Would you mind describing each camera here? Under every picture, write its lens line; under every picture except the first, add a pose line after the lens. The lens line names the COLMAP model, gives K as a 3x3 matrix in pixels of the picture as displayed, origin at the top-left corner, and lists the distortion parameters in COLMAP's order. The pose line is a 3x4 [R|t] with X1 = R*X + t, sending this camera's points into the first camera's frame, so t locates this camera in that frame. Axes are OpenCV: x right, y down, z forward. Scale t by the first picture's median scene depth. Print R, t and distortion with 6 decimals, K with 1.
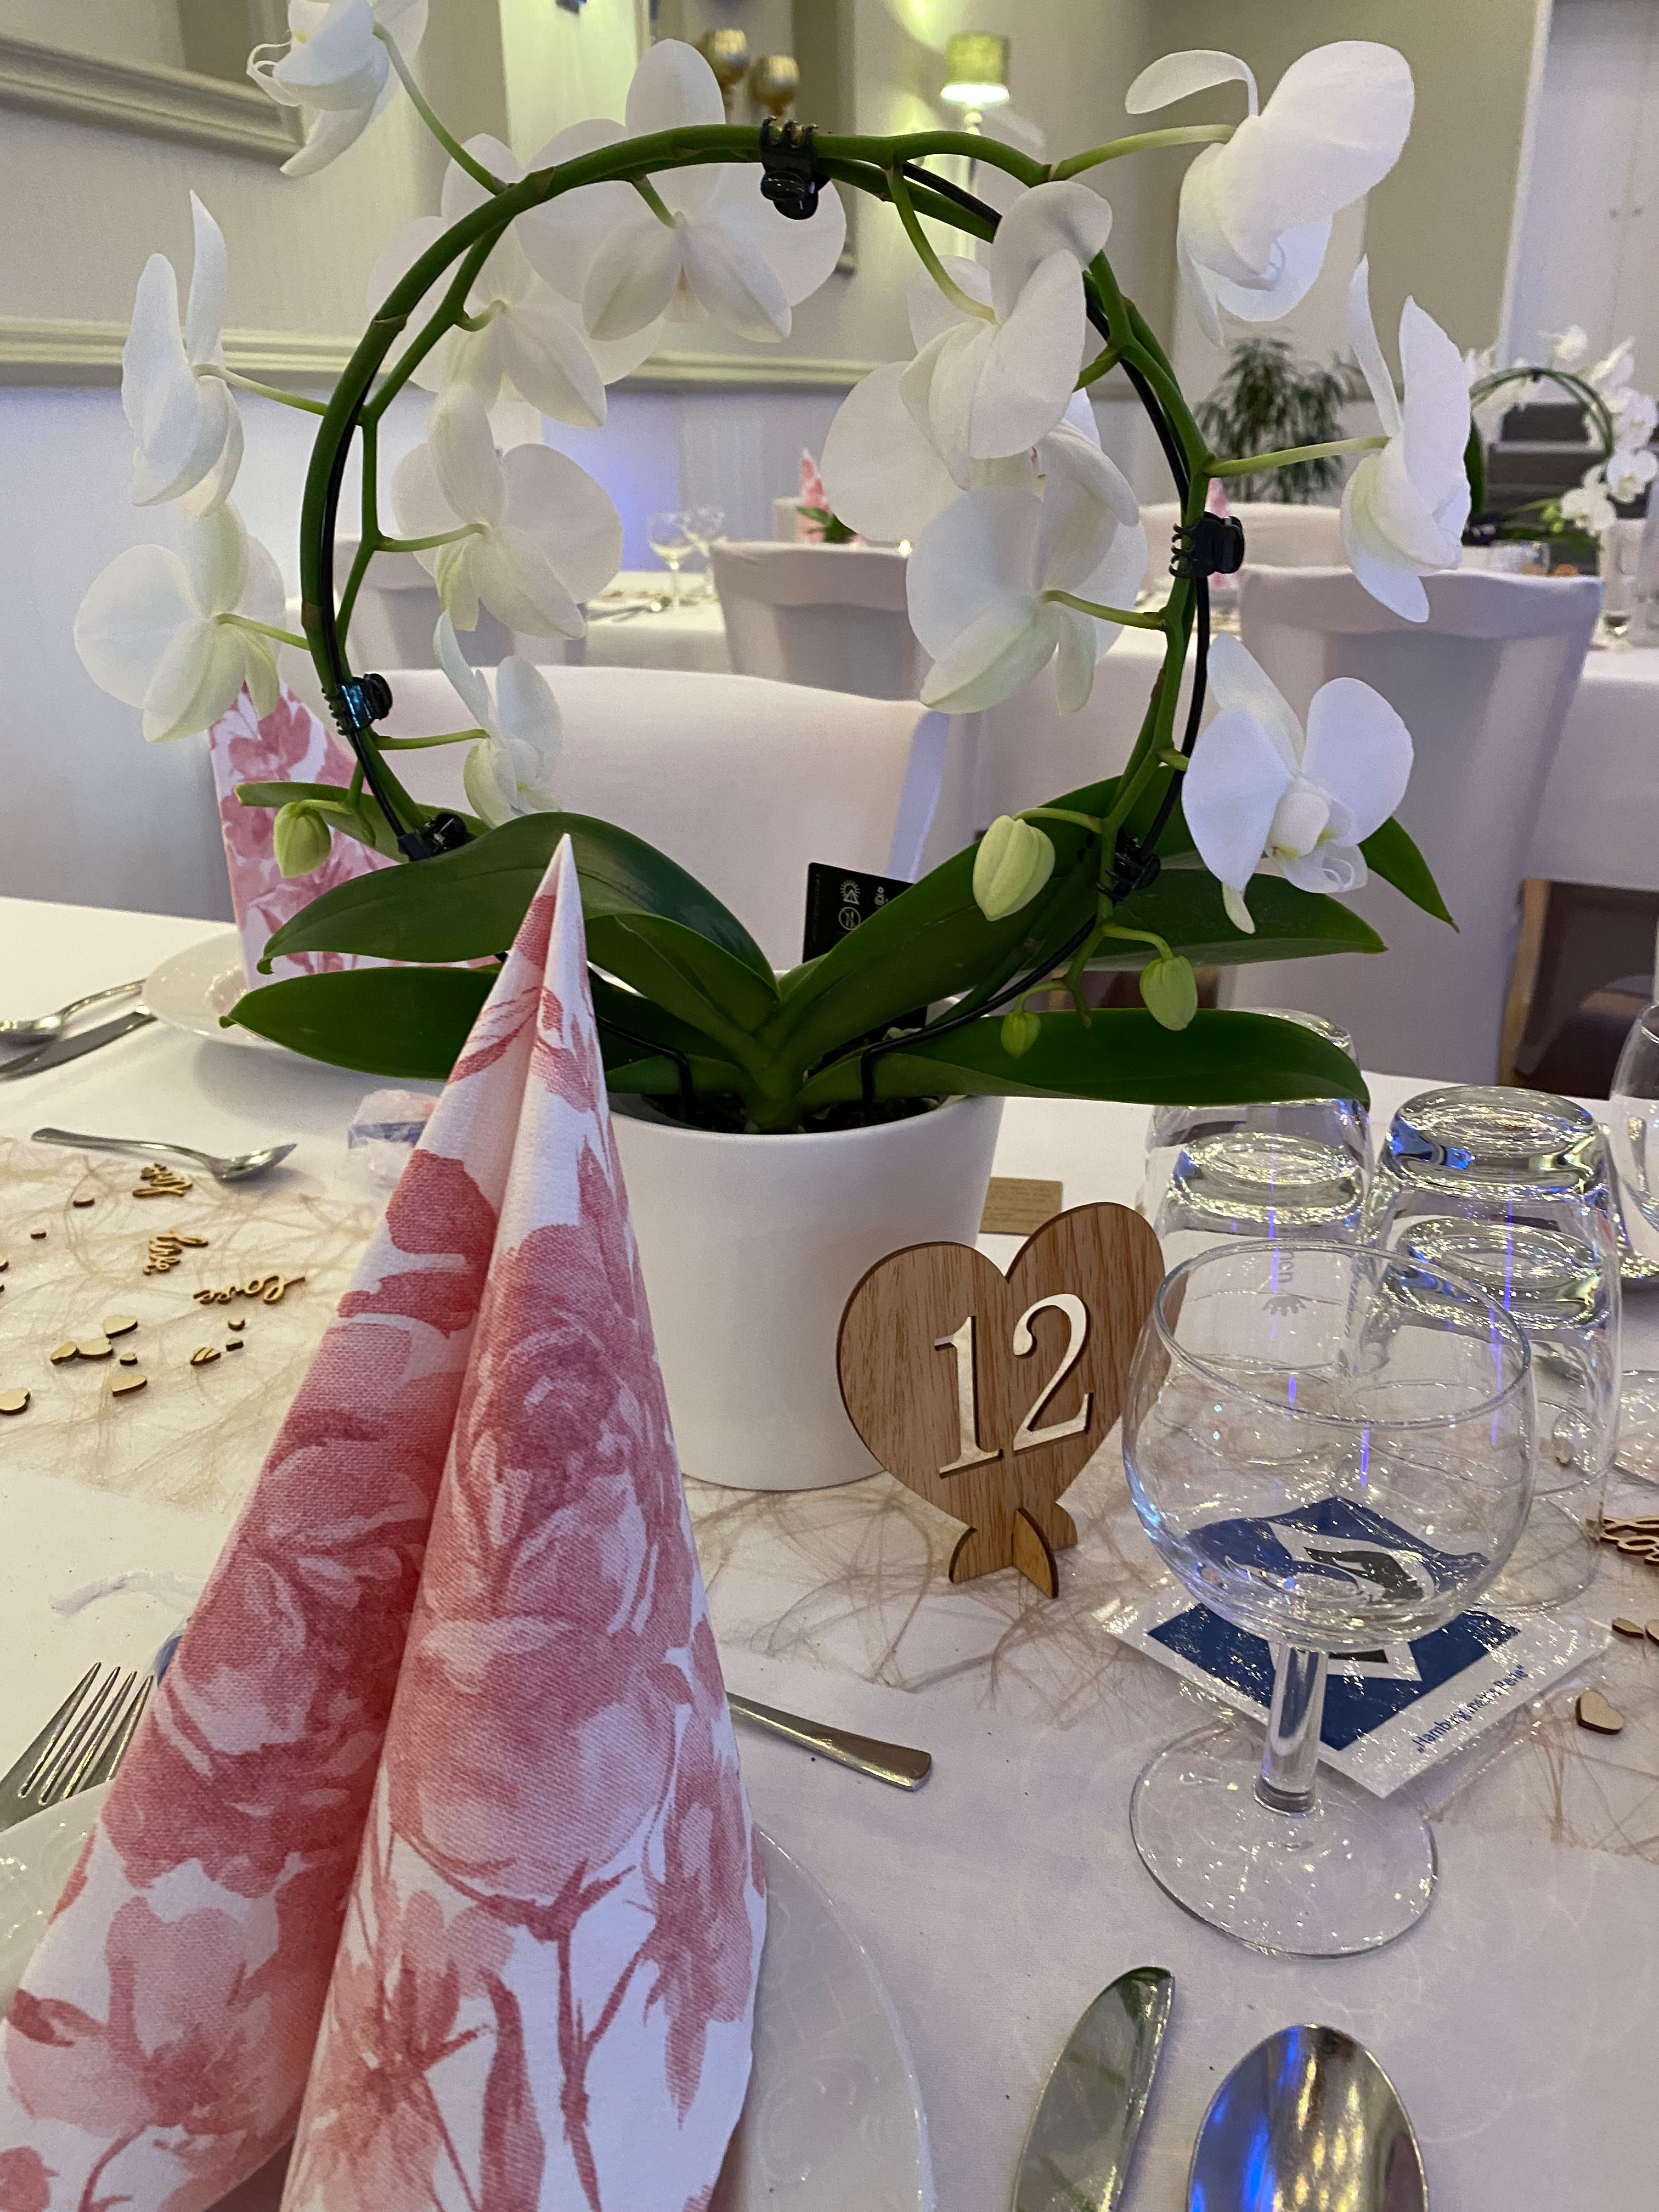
lens RADIAL K [[1641.5, 0, 831.0], [0, 1641.5, 1104.9], [0, 0, 1]] dist [-0.027386, 0.009266]
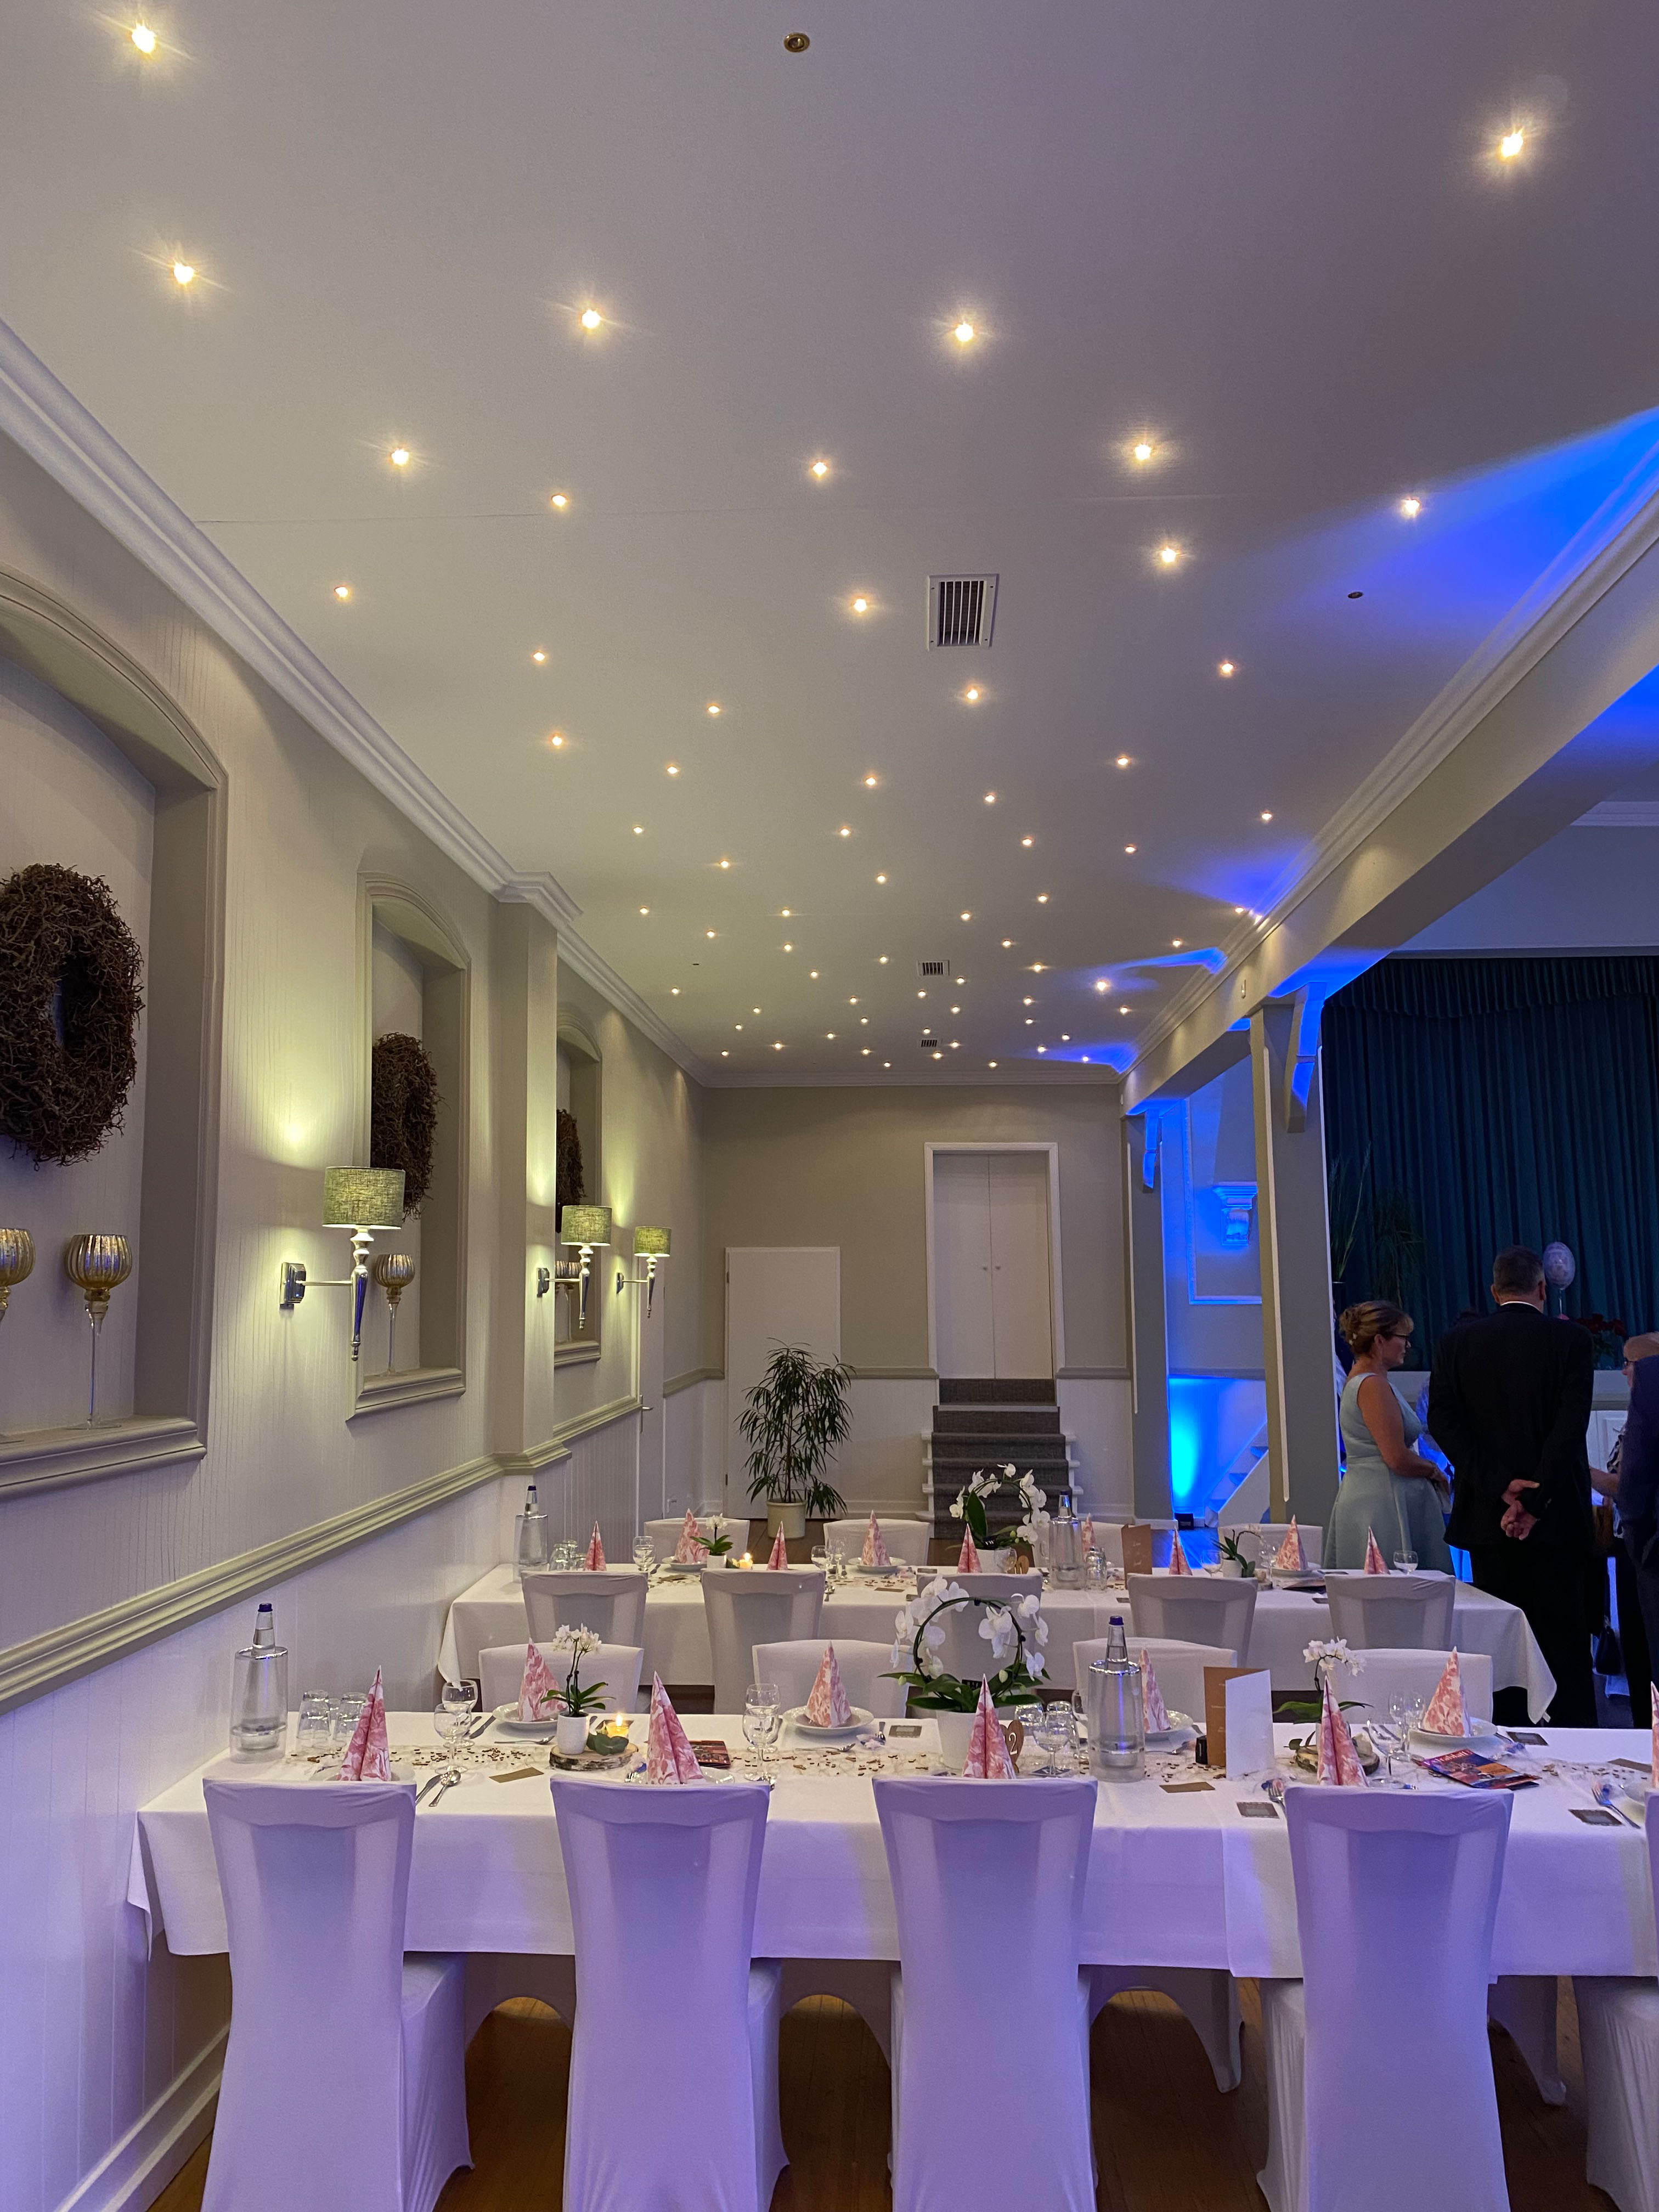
lens RADIAL K [[1641.5, 0, 826.6], [0, 1641.5, 1094.5], [0, 0, 1]] dist [-0.027386, 0.009266]
pose [[0.948444, 0.038022, 0.314656, -0.203852], [0.122841, 0.871081, -0.475529, 0.066101], [-0.292171, 0.489665, 0.821501, -0.413659]]
